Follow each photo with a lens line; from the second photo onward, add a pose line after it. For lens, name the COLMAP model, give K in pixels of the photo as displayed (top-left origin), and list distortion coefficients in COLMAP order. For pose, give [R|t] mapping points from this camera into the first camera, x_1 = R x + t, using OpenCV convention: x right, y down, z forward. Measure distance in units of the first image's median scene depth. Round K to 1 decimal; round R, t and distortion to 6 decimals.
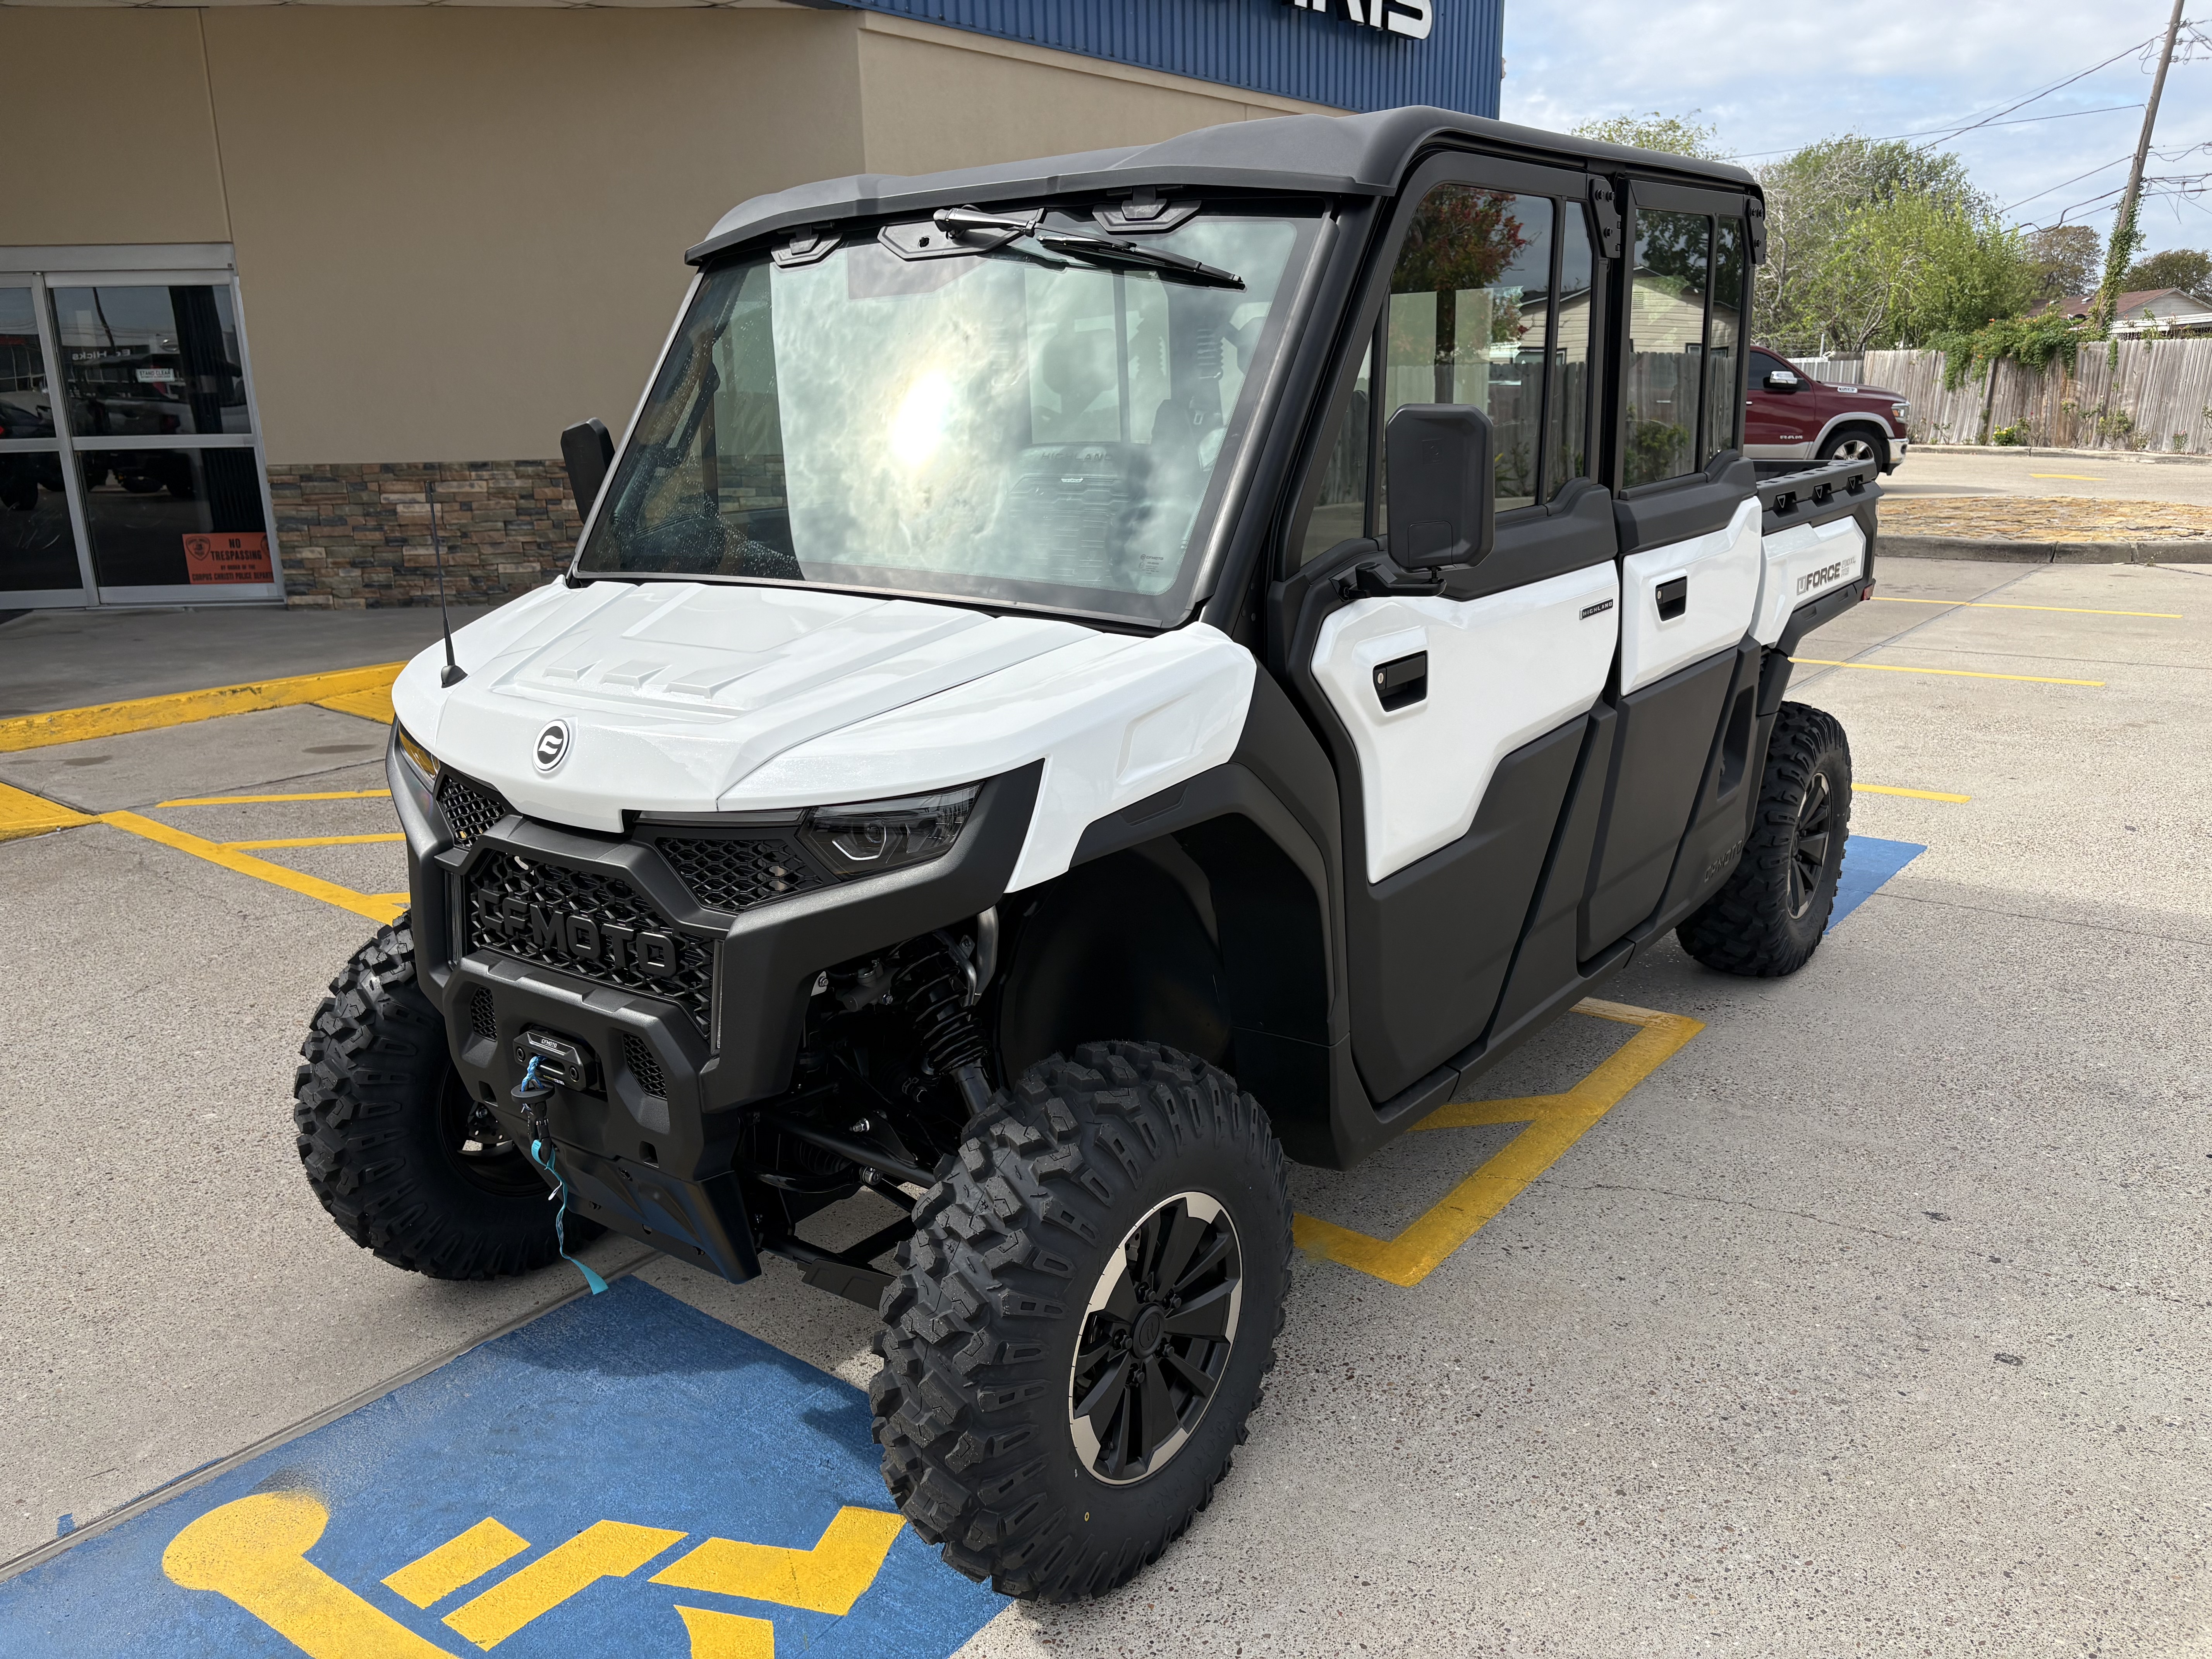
lens RADIAL K [[1678.9, 0, 1106.8], [0, 1678.9, 833.1], [0, 0, 1]] dist [0.052612, -0.063700]
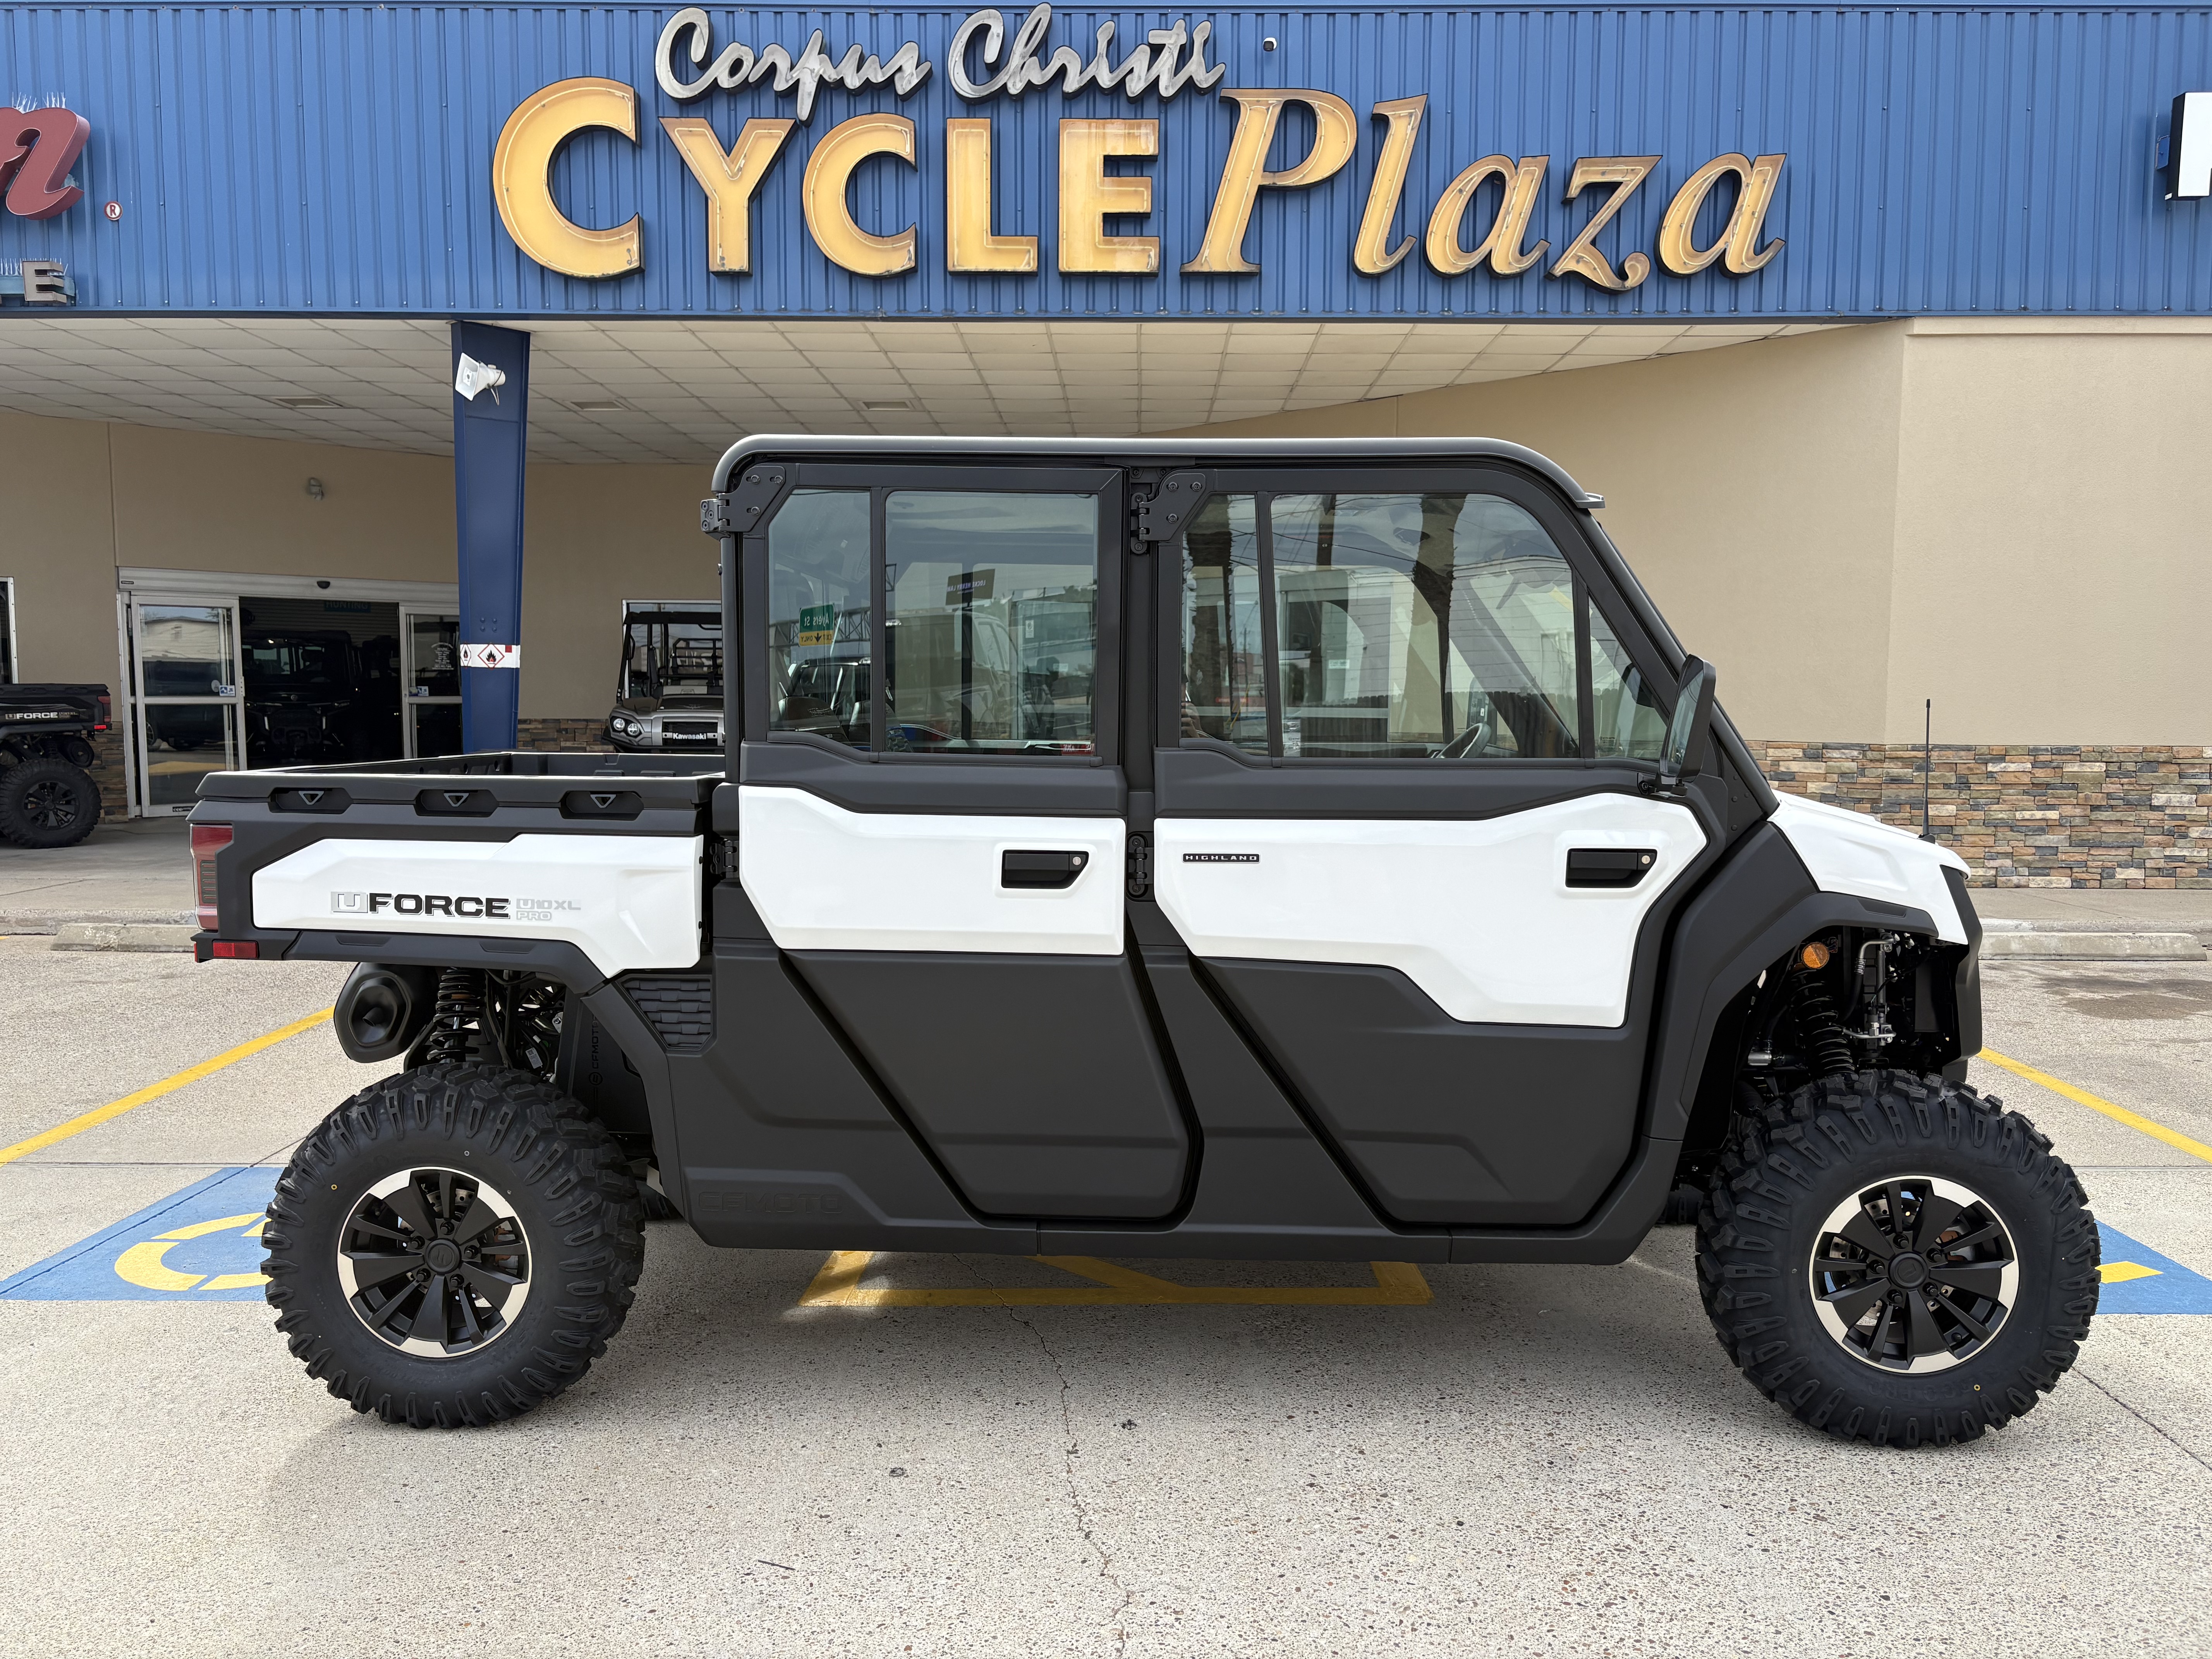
lens RADIAL K [[1678.9, 0, 1104.9], [0, 1678.9, 830.0], [0, 0, 1]] dist [0.052612, -0.063700]
pose [[0.614020, 0.088103, -0.784358, 0.710884], [-0.218918, 0.973772, -0.061997, -0.038066], [0.758324, 0.209778, 0.617202, 0.141619]]
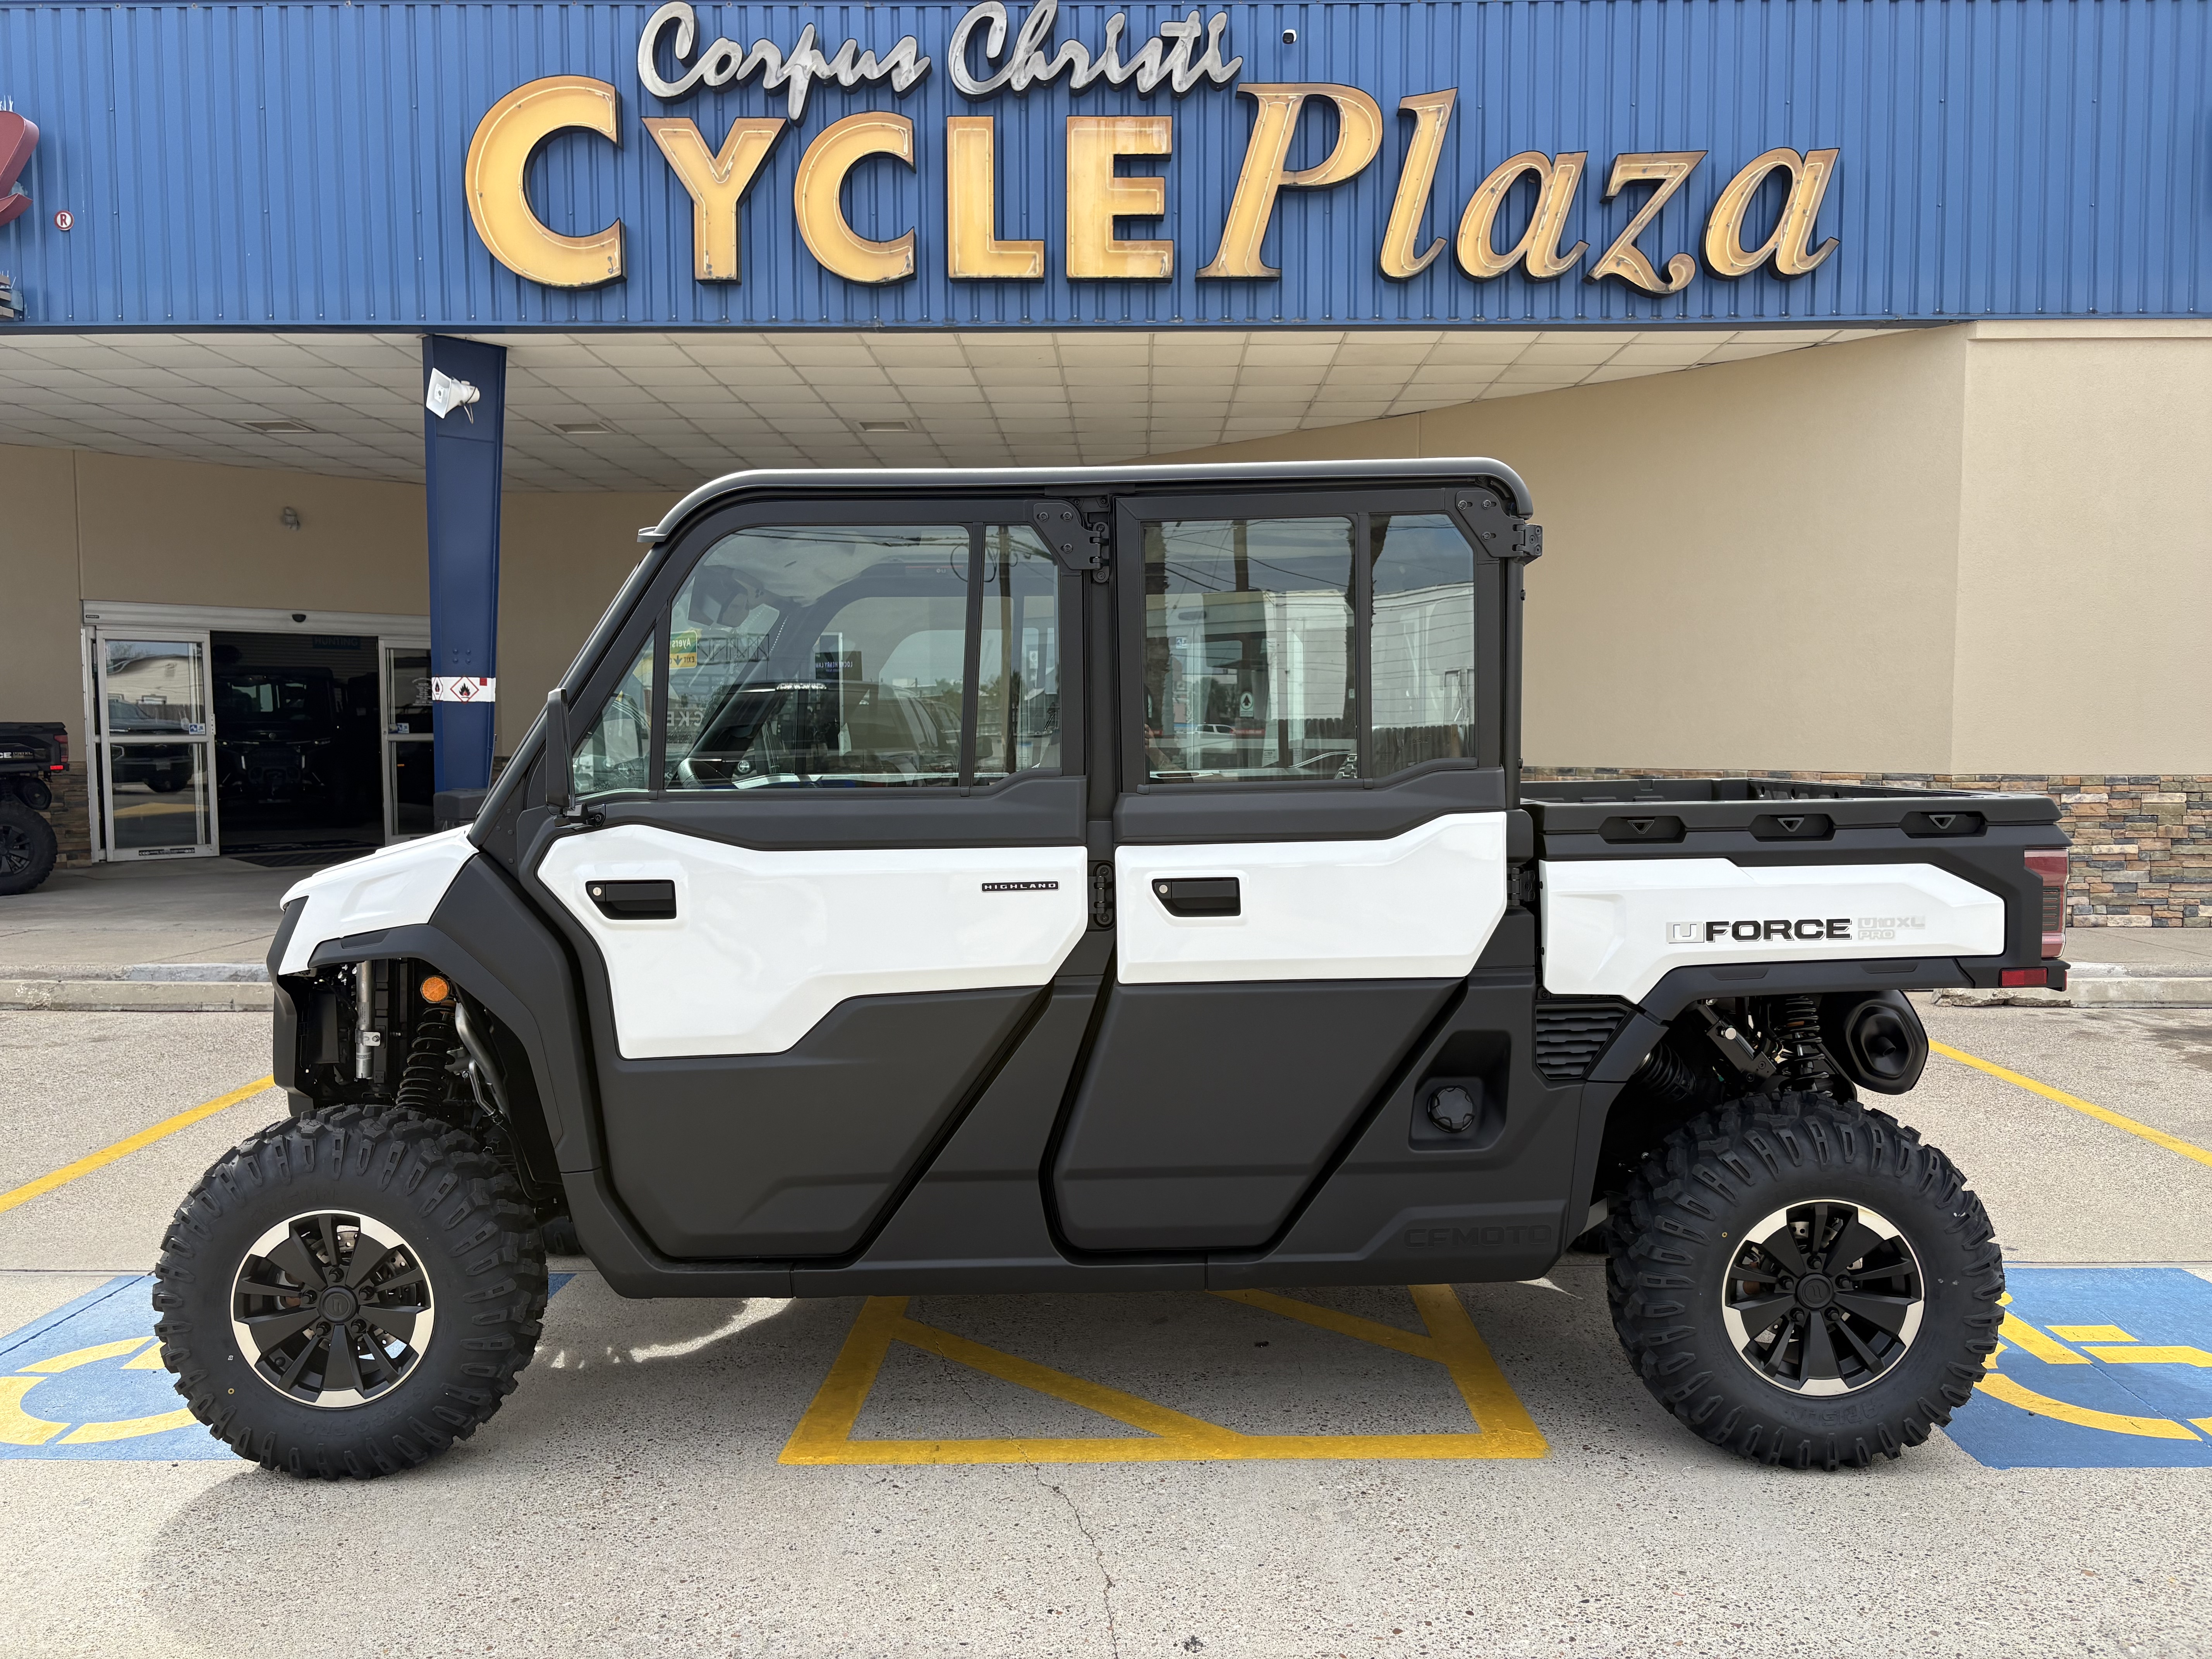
lens RADIAL K [[1678.9, 0, 1102.9], [0, 1678.9, 833.3], [0, 0, 1]] dist [0.052612, -0.063700]
pose [[0.613632, 0.069851, -0.786496, 0.606070], [-0.213380, 0.973688, -0.080005, -0.048561], [0.760214, 0.216916, 0.612391, 0.203954]]
